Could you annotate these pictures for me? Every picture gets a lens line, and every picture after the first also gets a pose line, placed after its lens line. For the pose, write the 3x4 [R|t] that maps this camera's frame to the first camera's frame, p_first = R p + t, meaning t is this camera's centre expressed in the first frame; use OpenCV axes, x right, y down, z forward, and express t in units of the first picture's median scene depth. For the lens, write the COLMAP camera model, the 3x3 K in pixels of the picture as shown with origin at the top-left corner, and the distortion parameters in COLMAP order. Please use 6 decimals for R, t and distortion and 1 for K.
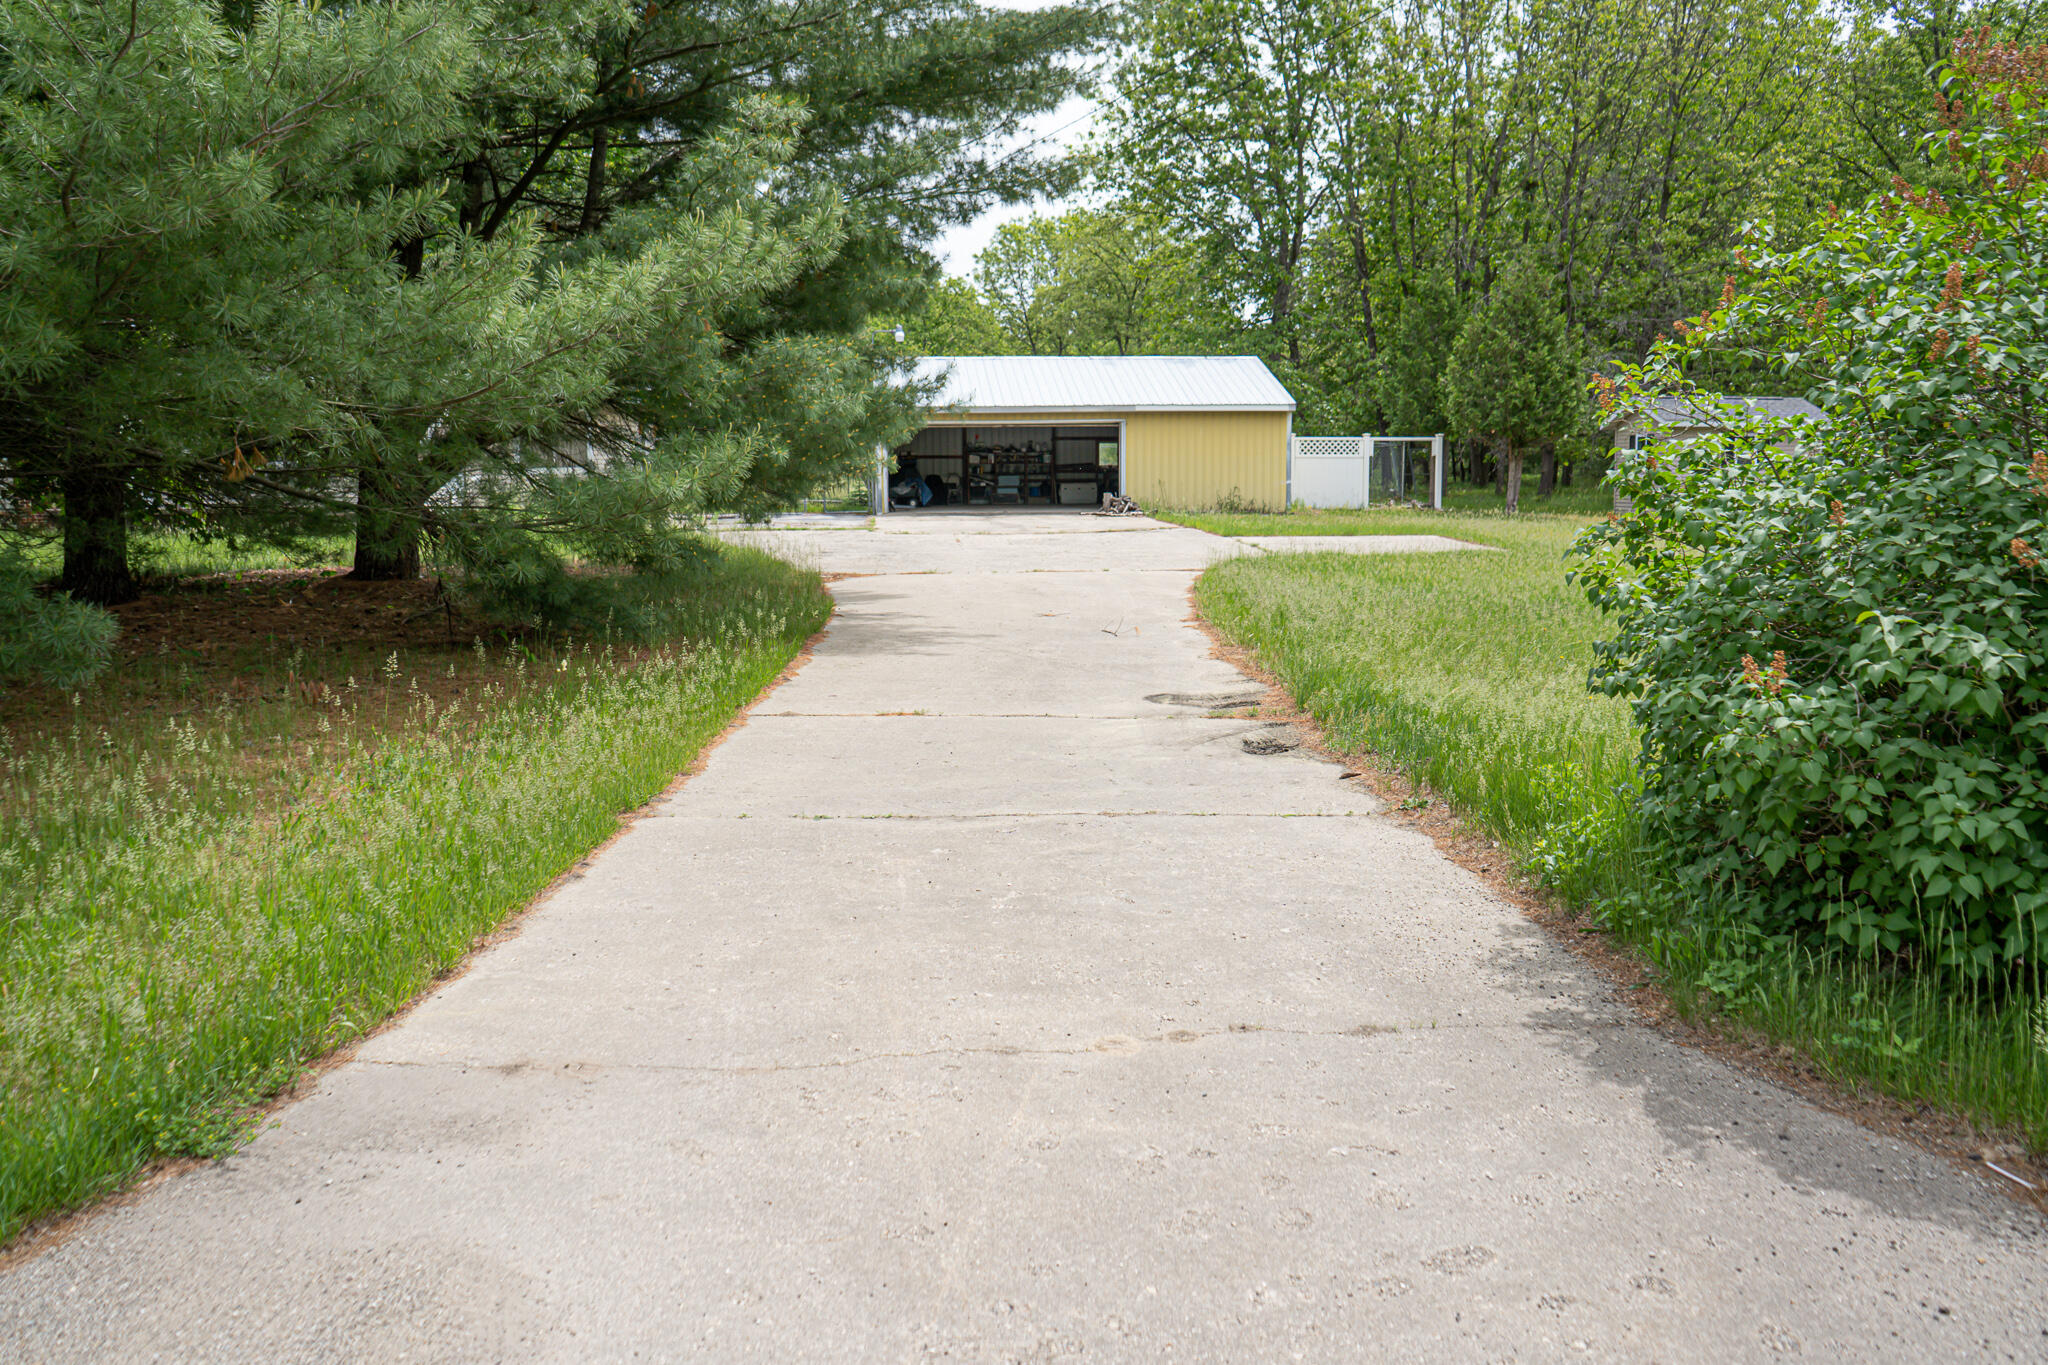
lens RADIAL K [[1656.4, 0, 994.5], [0, 1656.4, 686.0], [0, 0, 1]] dist [-0.112778, 0.065441]
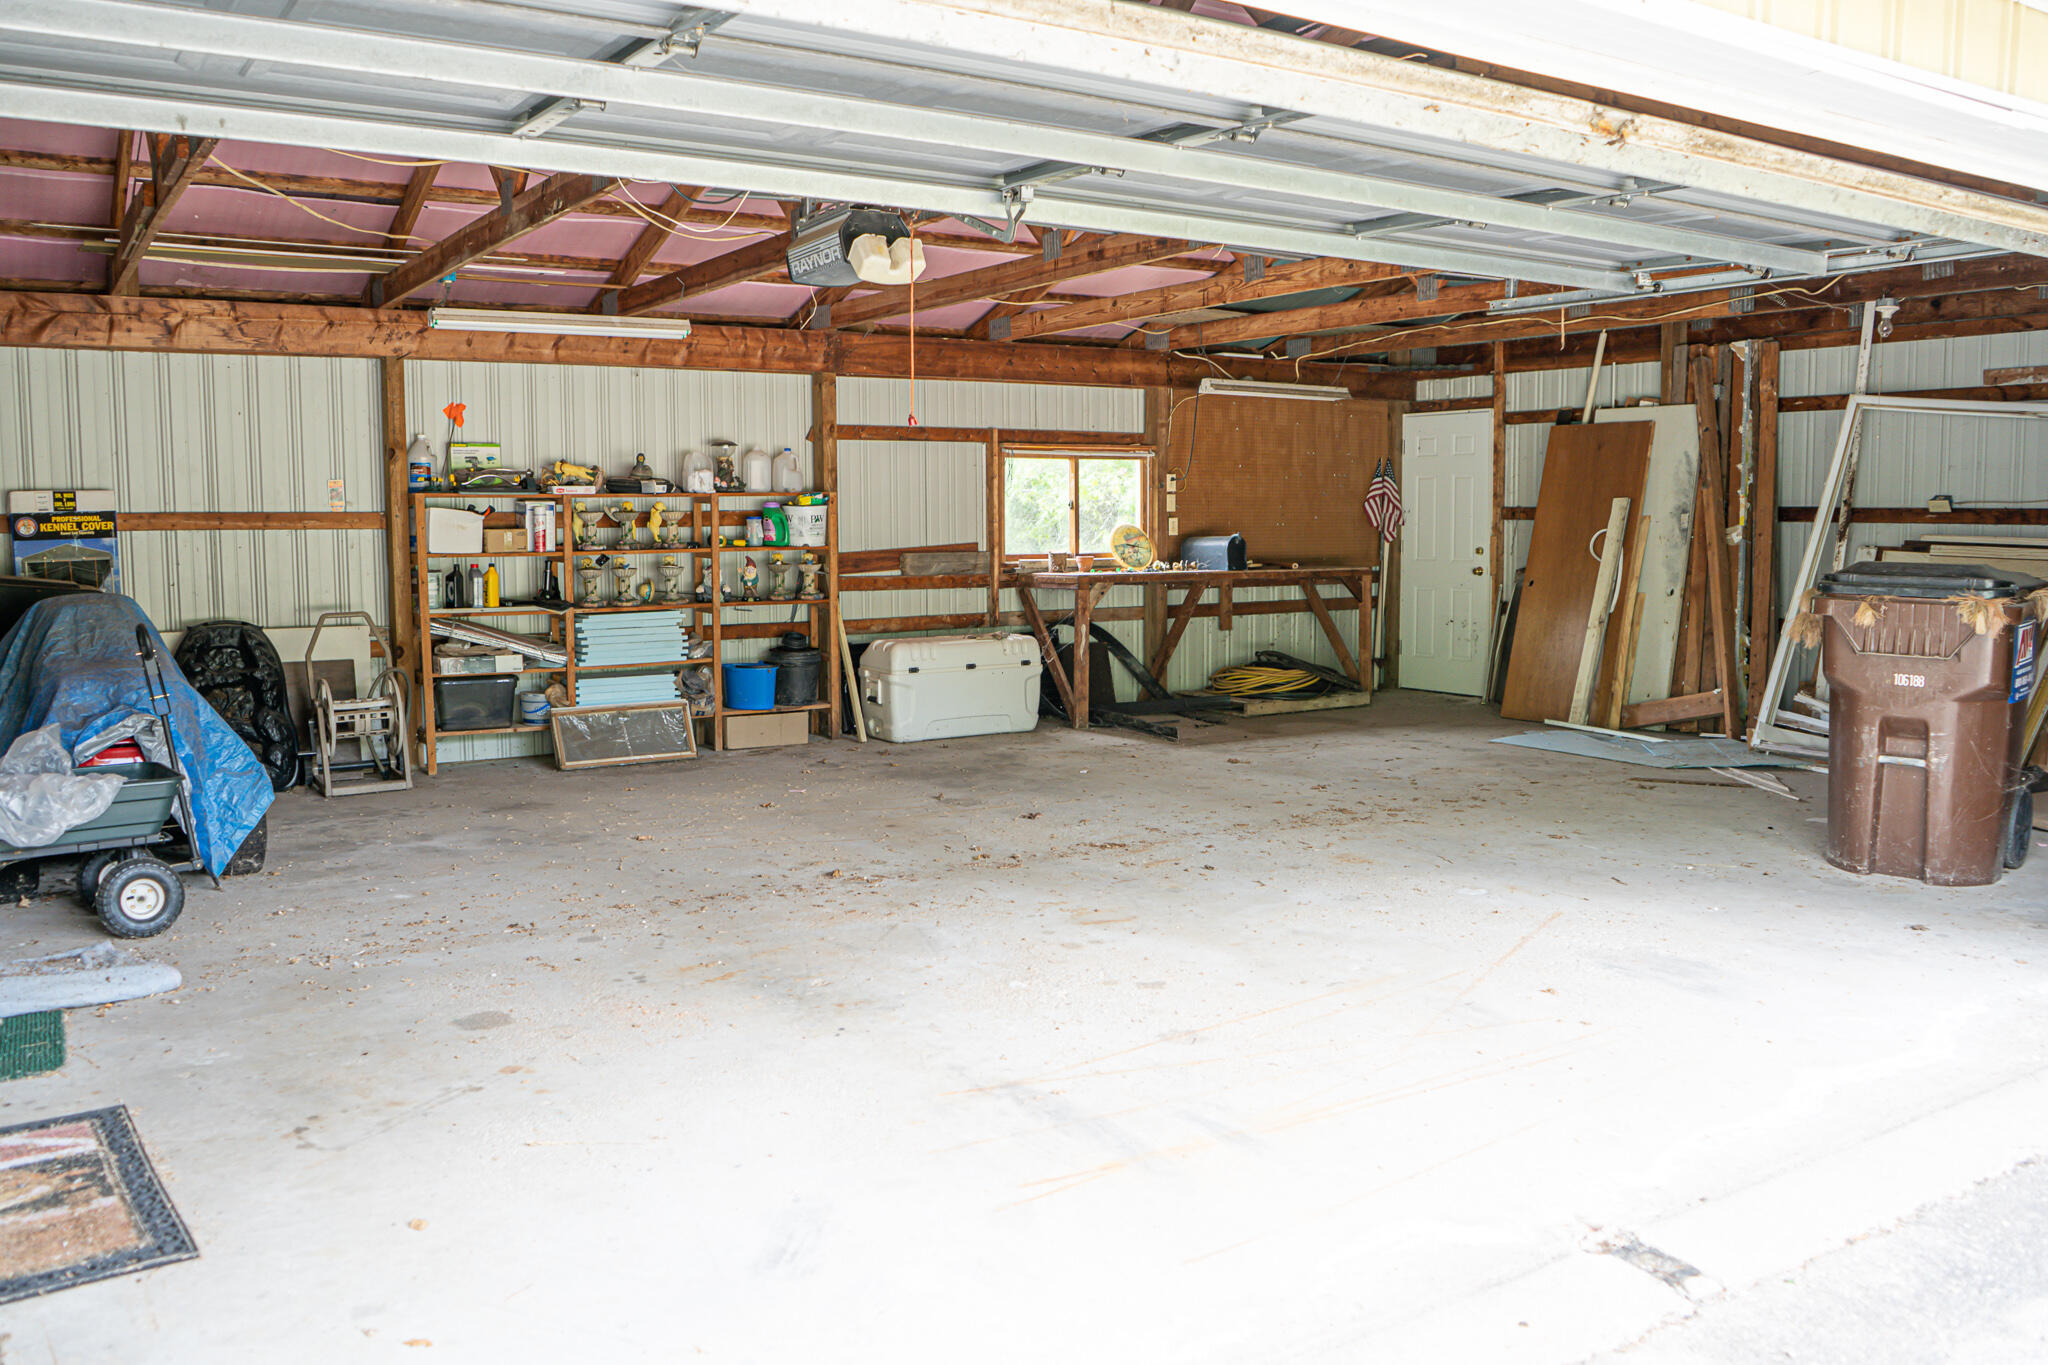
lens RADIAL K [[1656.4, 0, 994.5], [0, 1656.4, 686.0], [0, 0, 1]] dist [-0.112778, 0.065441]
pose [[0.883064, -0.047119, 0.466882, -0.048078], [0.063601, 0.997783, -0.019597, -0.118653], [-0.464923, 0.047000, 0.884103, 0.854815]]
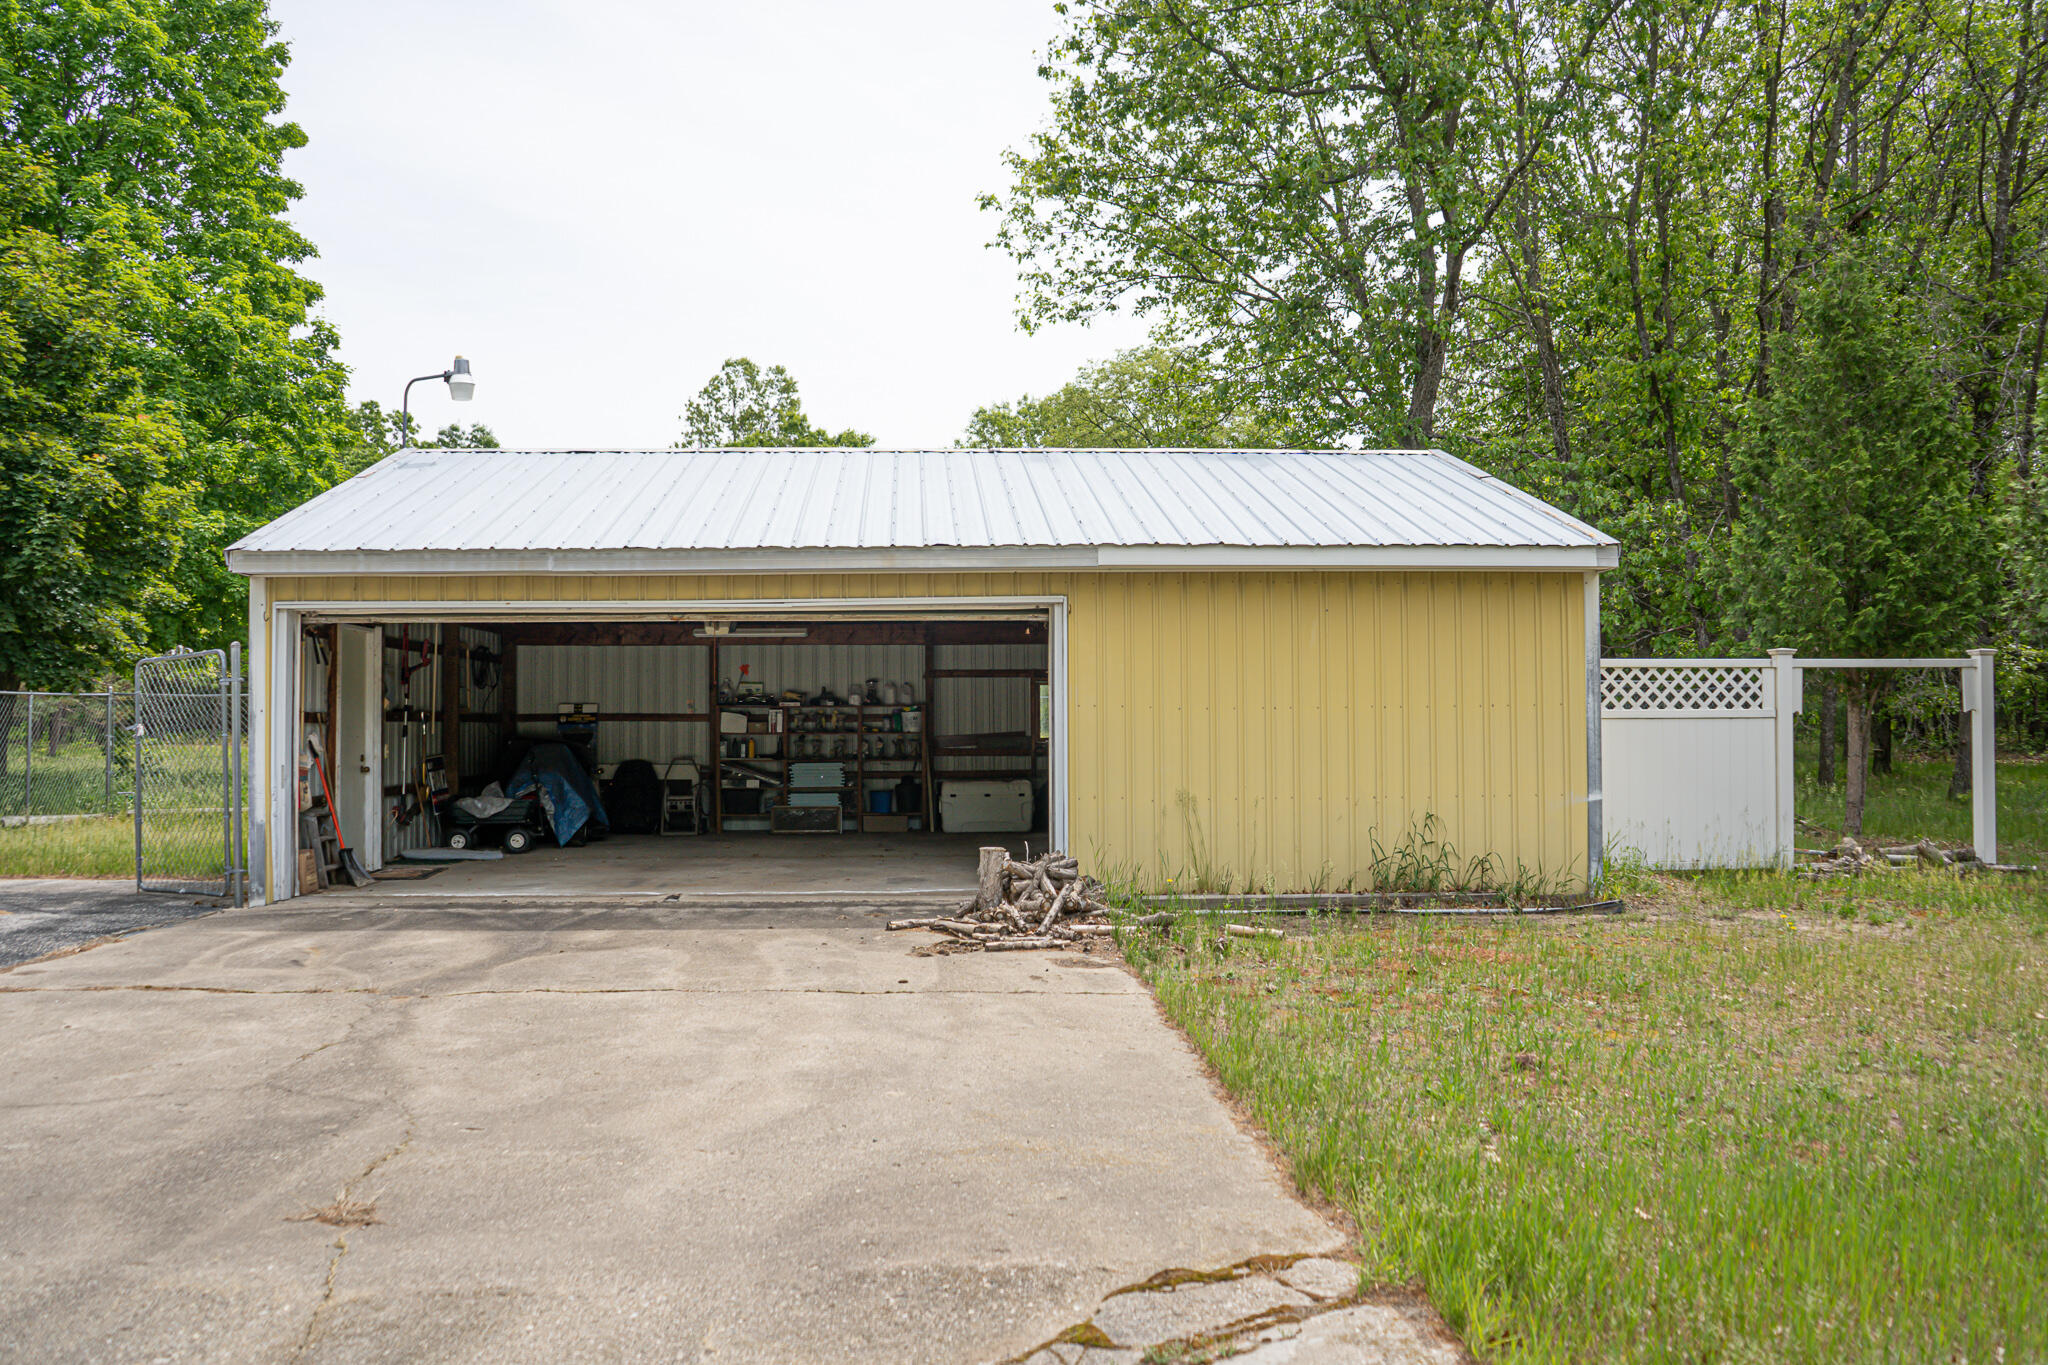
lens RADIAL K [[1656.4, 0, 994.5], [0, 1656.4, 686.0], [0, 0, 1]] dist [-0.112778, 0.065441]
pose [[0.999727, -0.000174, -0.023366, 0.065855], [-0.003458, 0.987858, -0.155321, -0.087373], [0.023110, 0.155360, 0.987588, 0.627942]]
